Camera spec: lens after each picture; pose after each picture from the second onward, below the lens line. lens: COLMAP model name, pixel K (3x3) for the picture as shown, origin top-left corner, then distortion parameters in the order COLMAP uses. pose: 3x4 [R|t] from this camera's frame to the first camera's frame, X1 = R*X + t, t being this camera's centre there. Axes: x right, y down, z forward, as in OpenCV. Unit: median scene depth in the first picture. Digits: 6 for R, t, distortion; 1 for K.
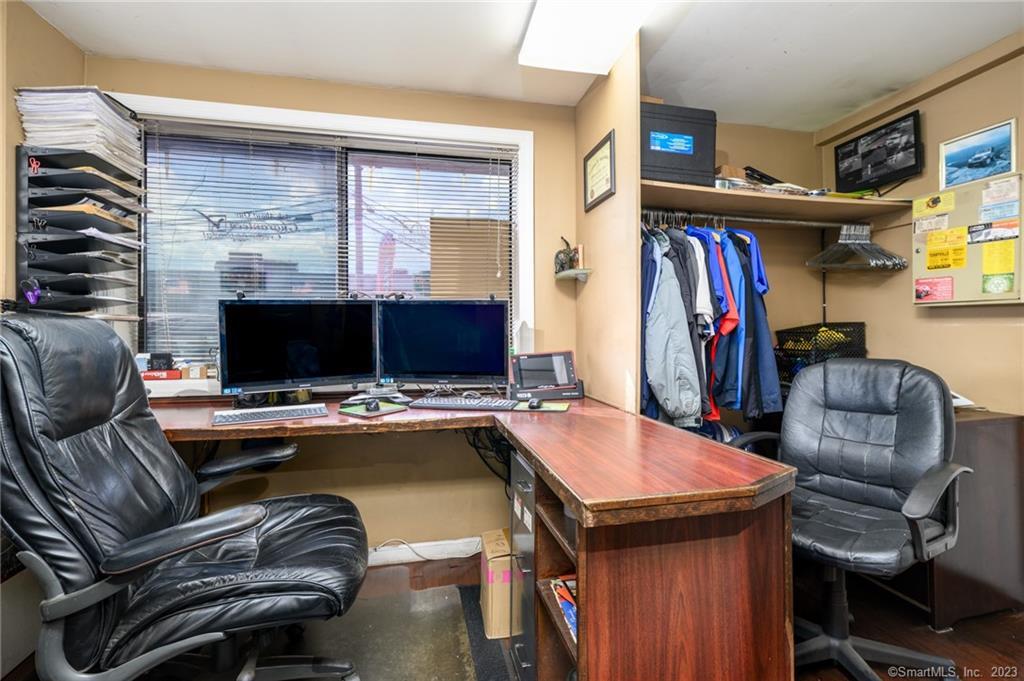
lens RADIAL K [[455.6, 0, 517.7], [0, 455.6, 330.4], [0, 0, 1]] dist [-0.000355, -0.000412]
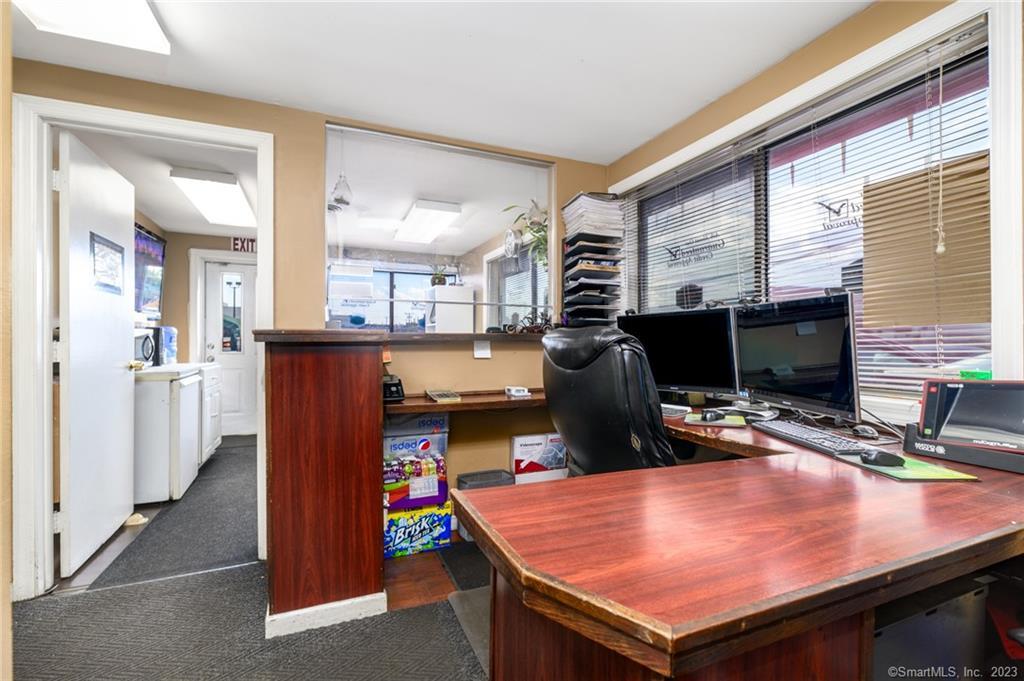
lens RADIAL K [[455.6, 0, 517.7], [0, 455.6, 330.4], [0, 0, 1]] dist [-0.000355, -0.000412]
pose [[0.177026, -0.015324, -0.984087, 0.542731], [0.006747, 0.999874, -0.014356, -0.007678], [0.984183, -0.004098, 0.177107, 0.385721]]
